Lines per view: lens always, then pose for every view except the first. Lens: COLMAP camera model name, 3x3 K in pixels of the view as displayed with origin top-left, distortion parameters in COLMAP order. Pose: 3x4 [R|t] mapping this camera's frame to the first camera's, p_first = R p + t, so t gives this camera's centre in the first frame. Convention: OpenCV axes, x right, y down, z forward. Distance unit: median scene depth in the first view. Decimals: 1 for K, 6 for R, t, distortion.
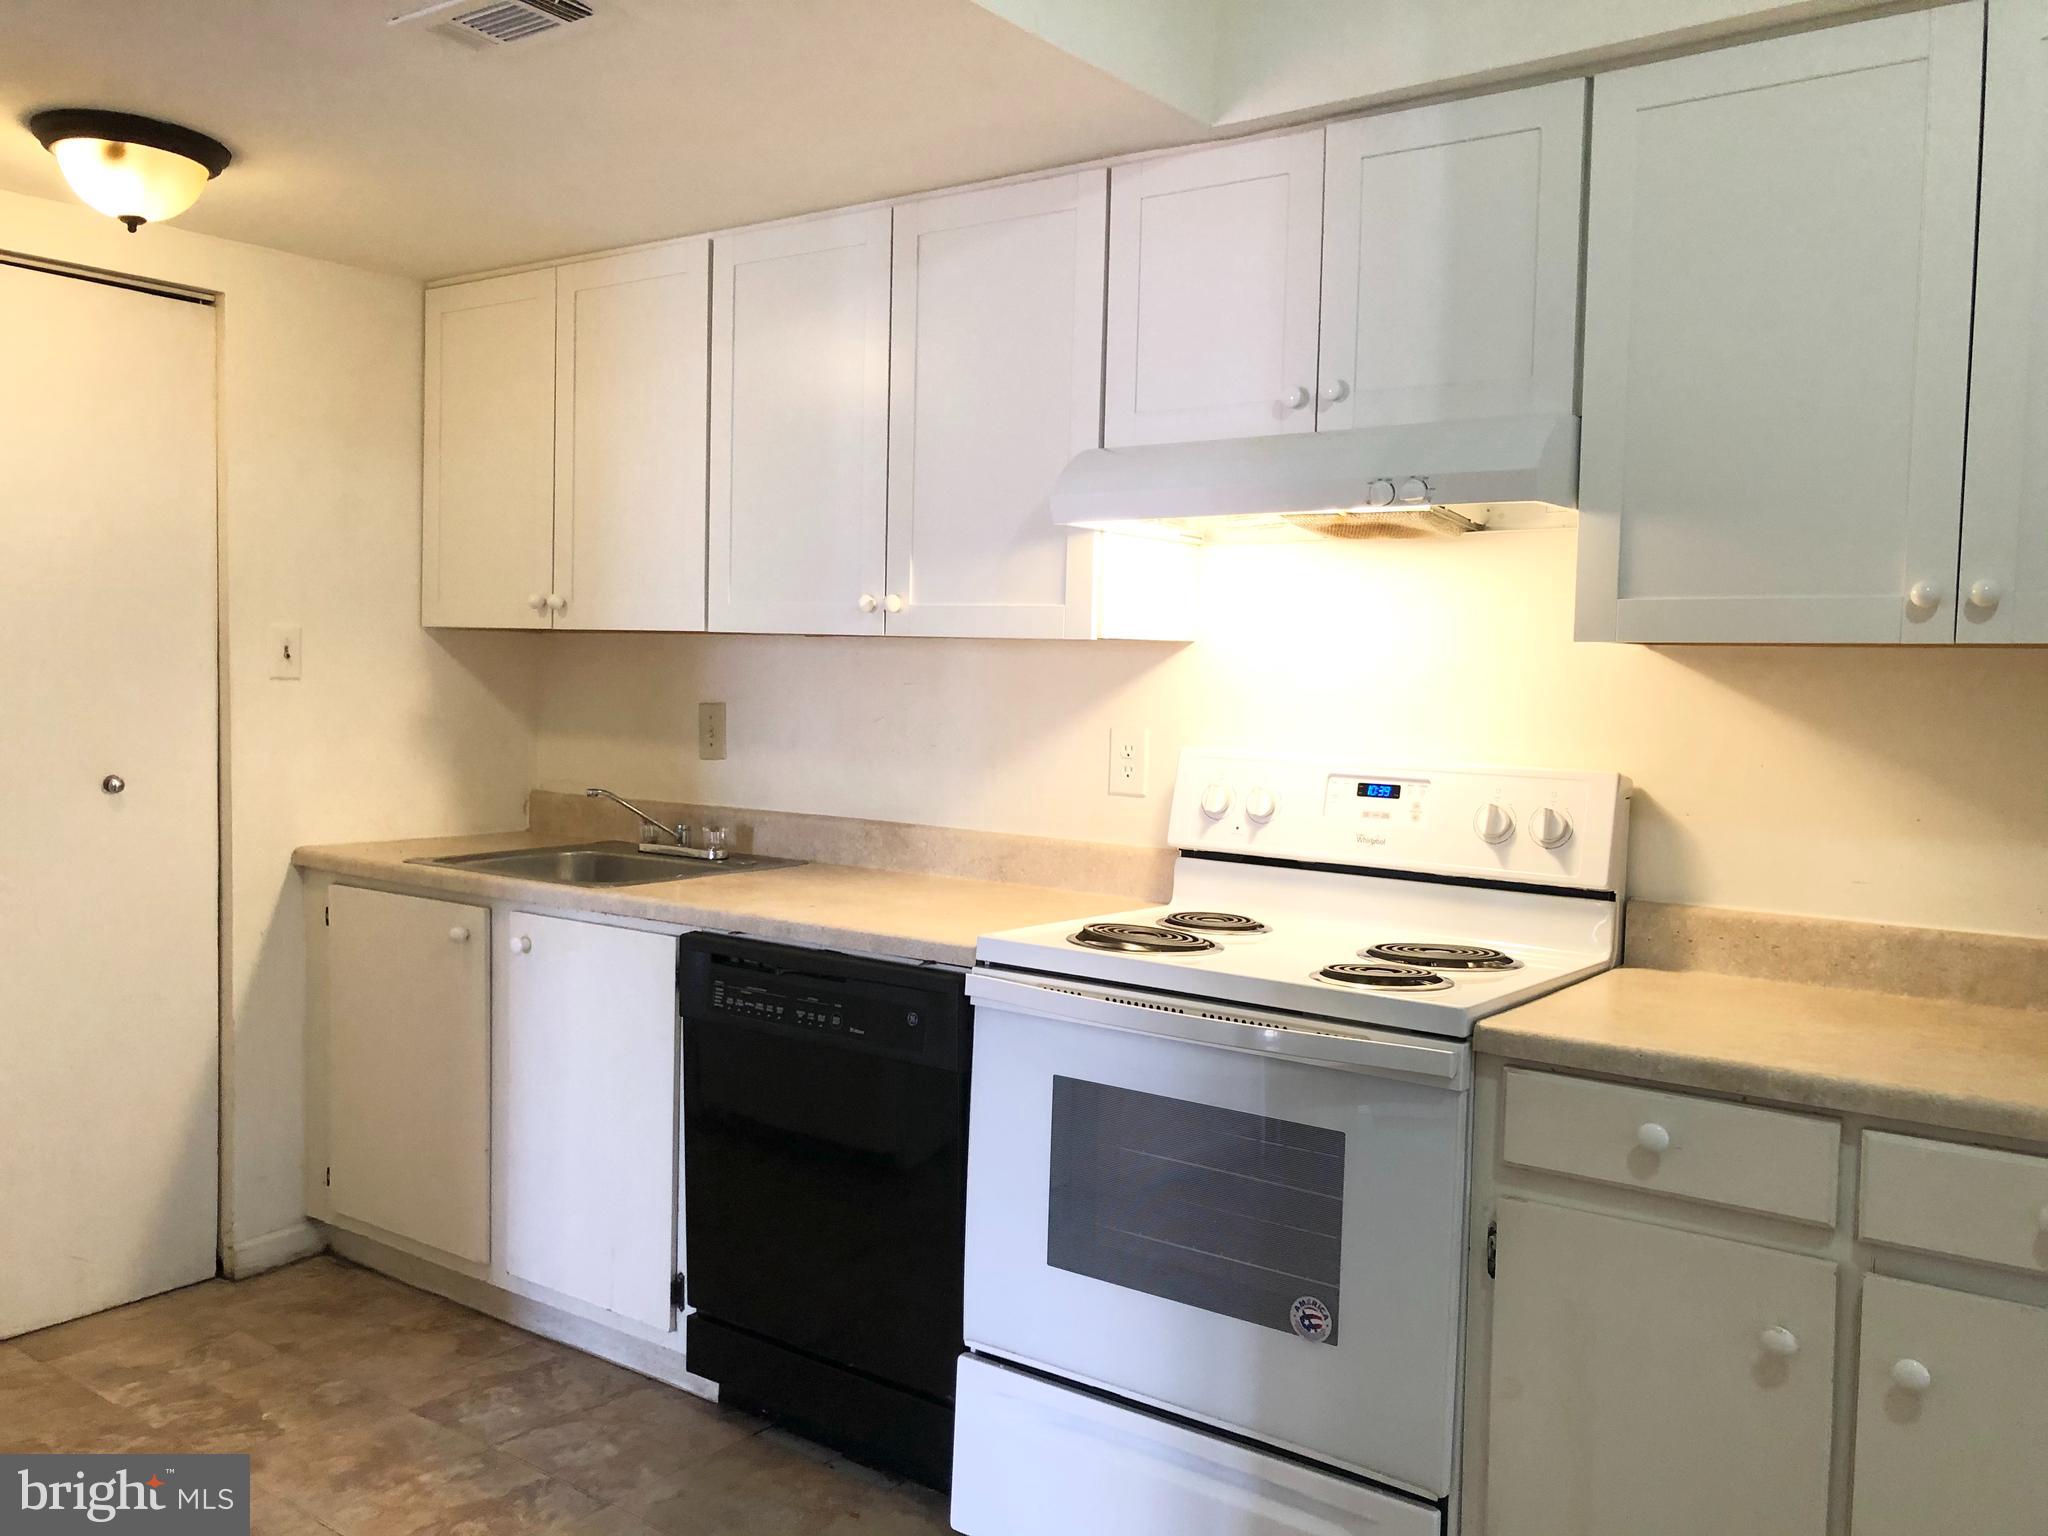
lens RADIAL K [[1686.1, 0, 1024.0], [0, 1686.1, 768.0], [0, 0, 1]] dist [0.007844, 0.003701]
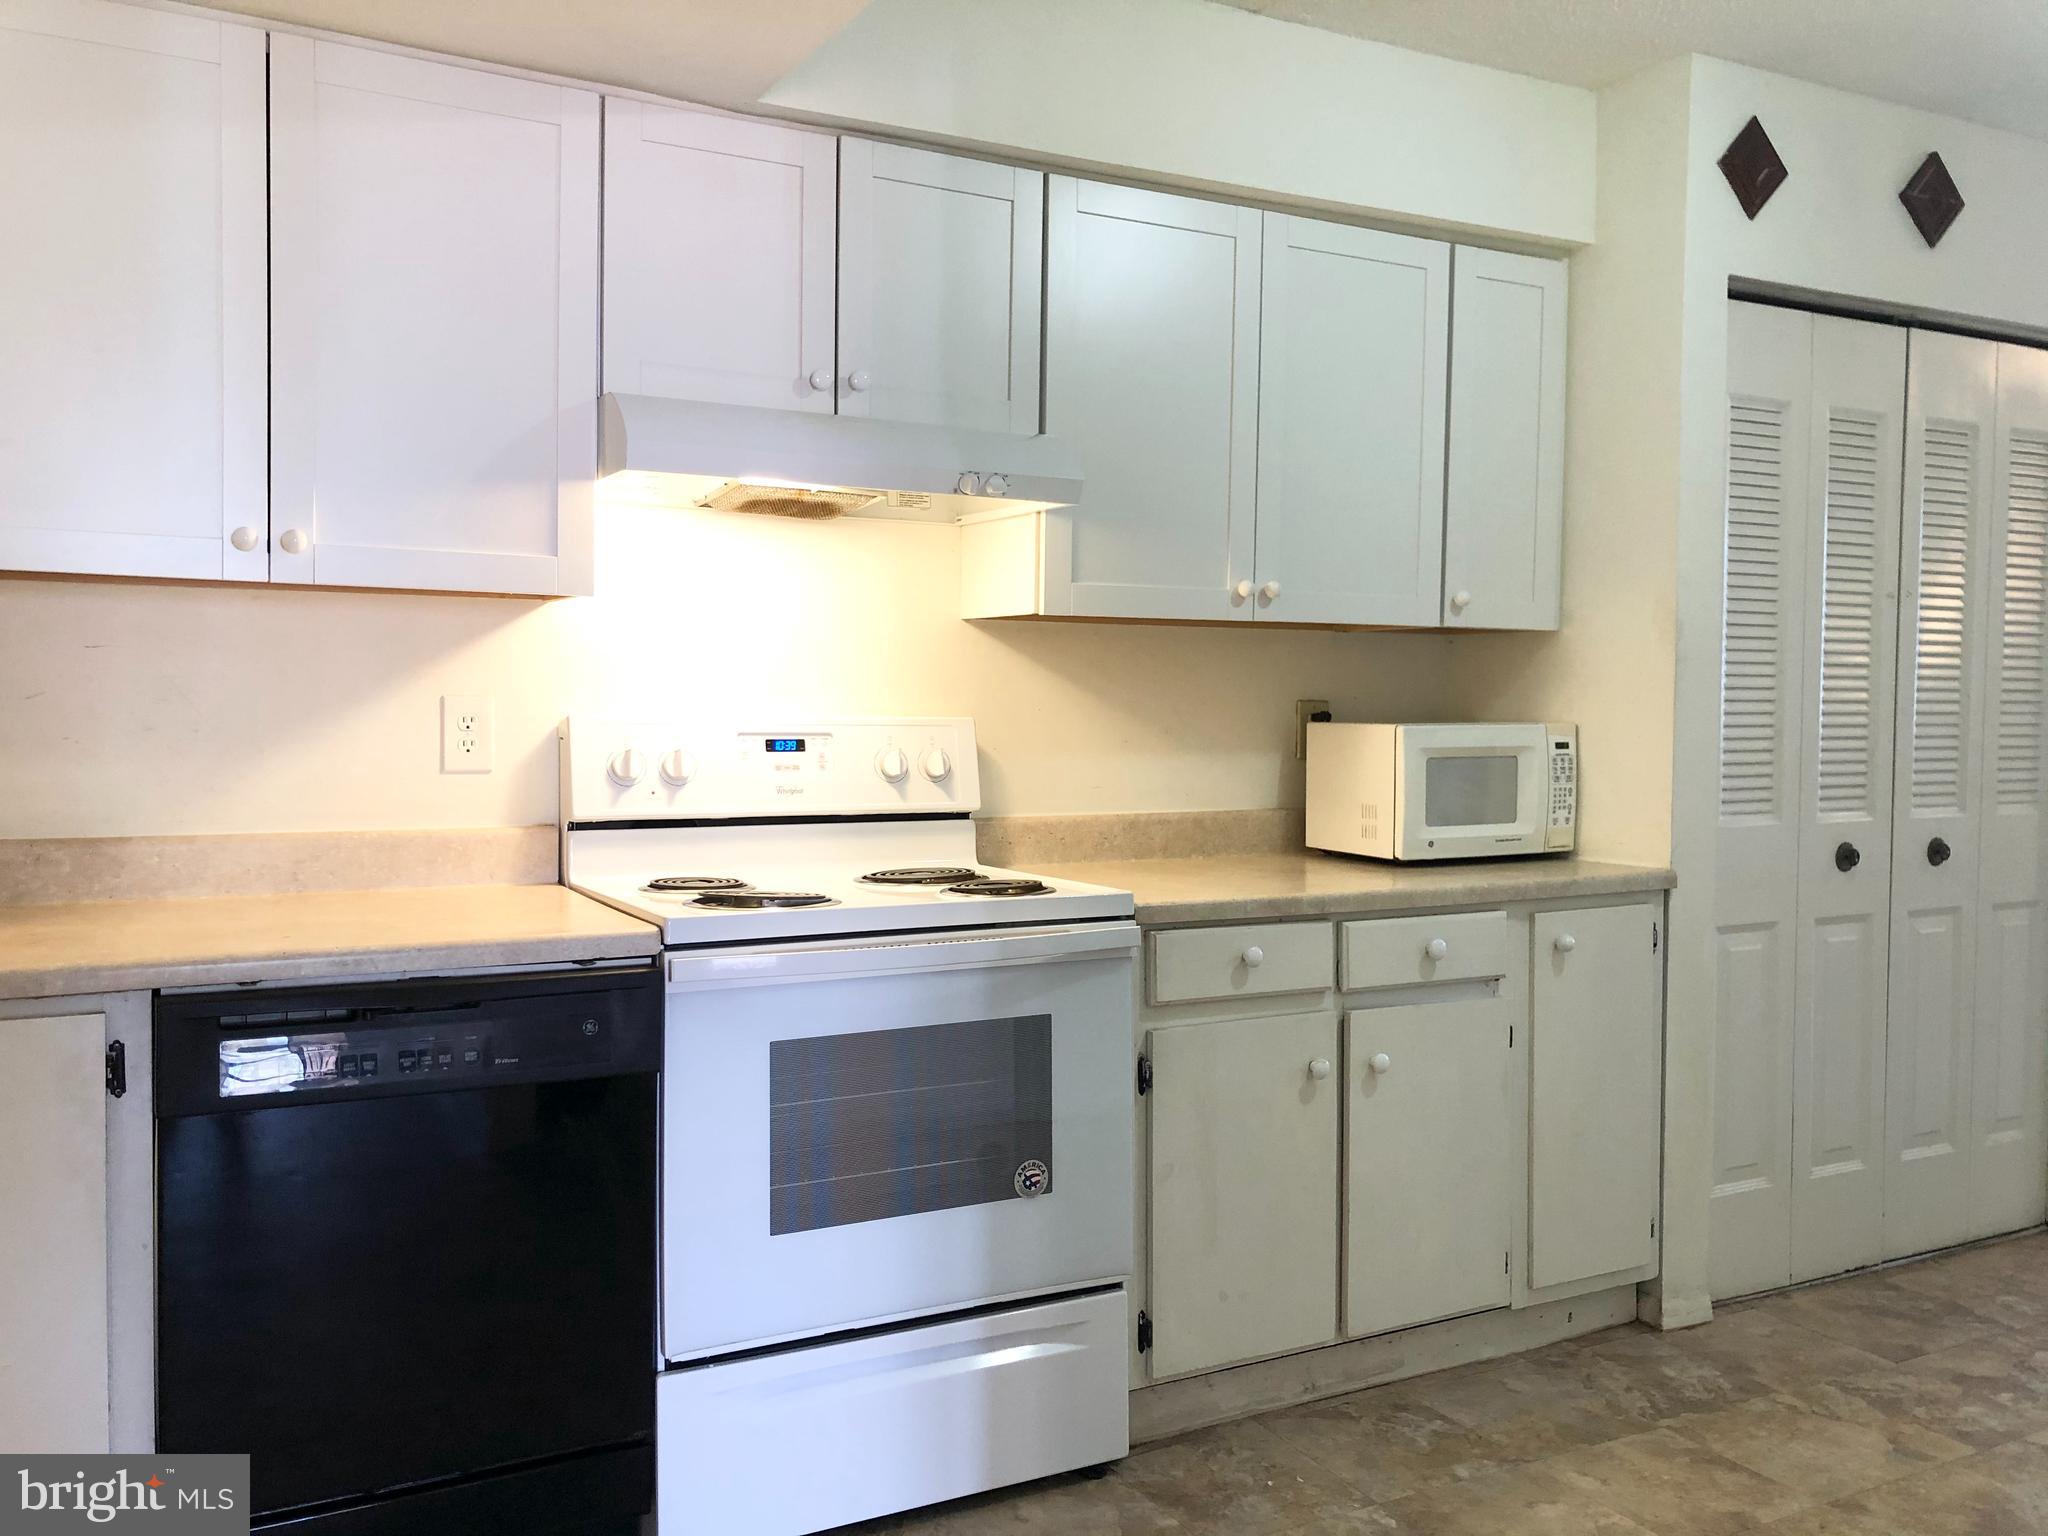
lens RADIAL K [[1635.4, 0, 1024.0], [0, 1635.4, 768.0], [0, 0, 1]] dist [0.019264, 0.002180]
pose [[0.433207, -0.059137, 0.899352, -0.687398], [0.054310, 0.997745, 0.039446, -0.005538], [-0.899656, 0.031755, 0.435442, 0.400840]]
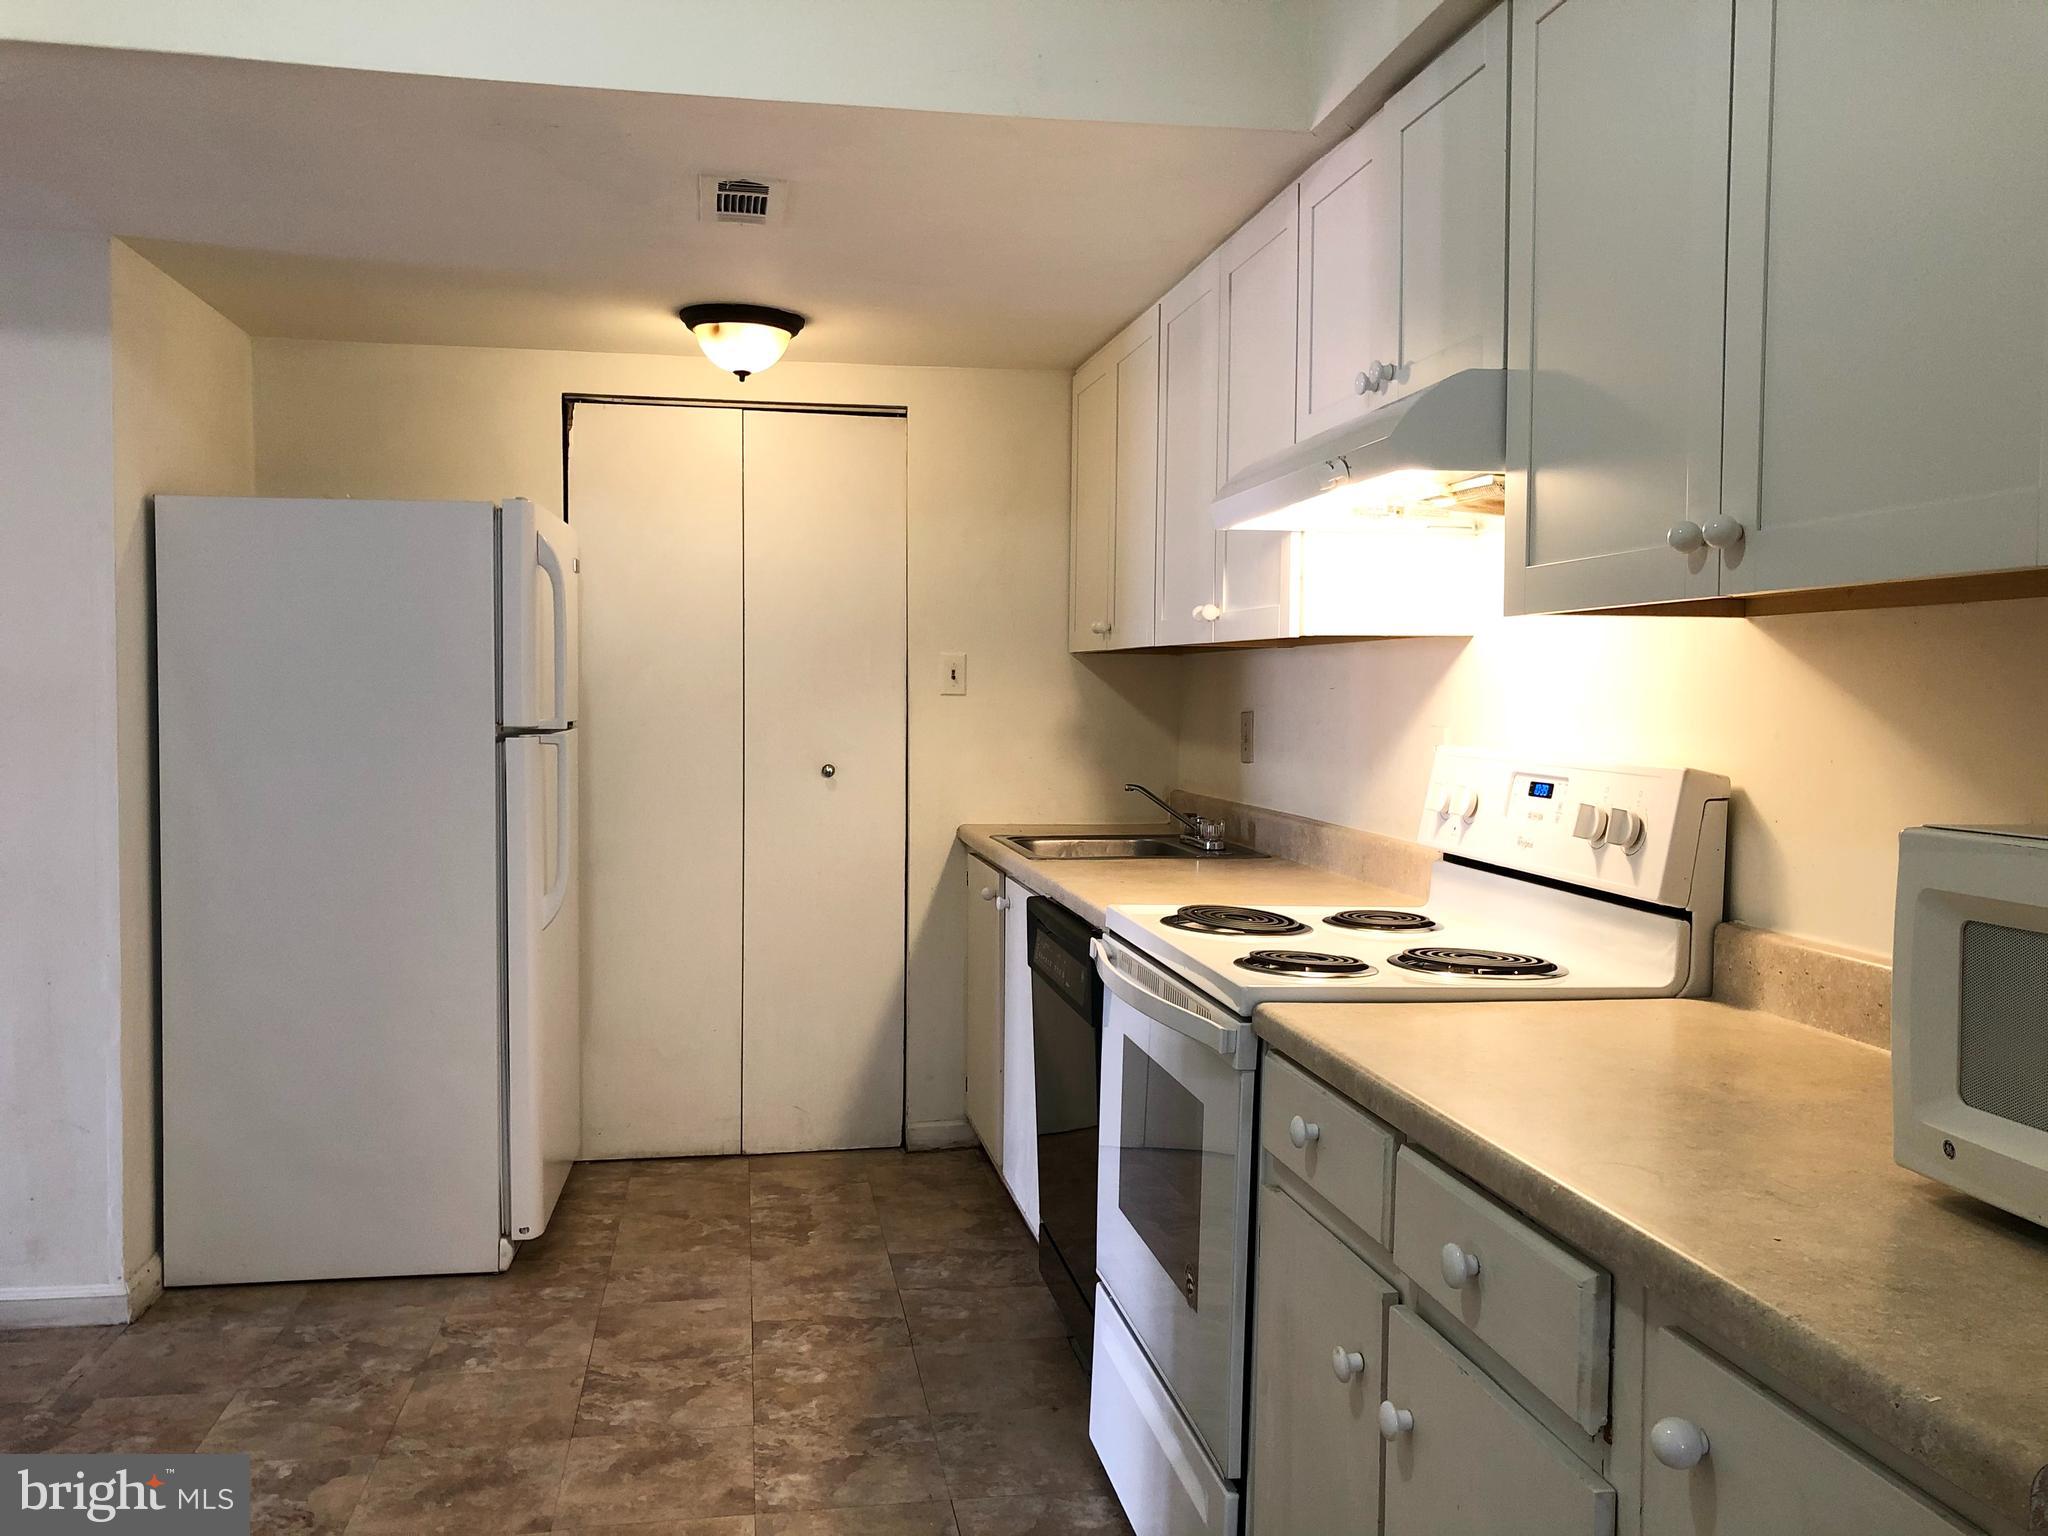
lens RADIAL K [[1668.8, 0, 1021.3], [0, 1668.8, 757.4], [0, 0, 1]] dist [0.004731, 0.000235]
pose [[0.722250, 0.012159, -0.691525, 0.644191], [-0.033697, 0.999277, -0.017624, 0.021774], [0.690811, 0.036031, 0.722137, 0.148501]]
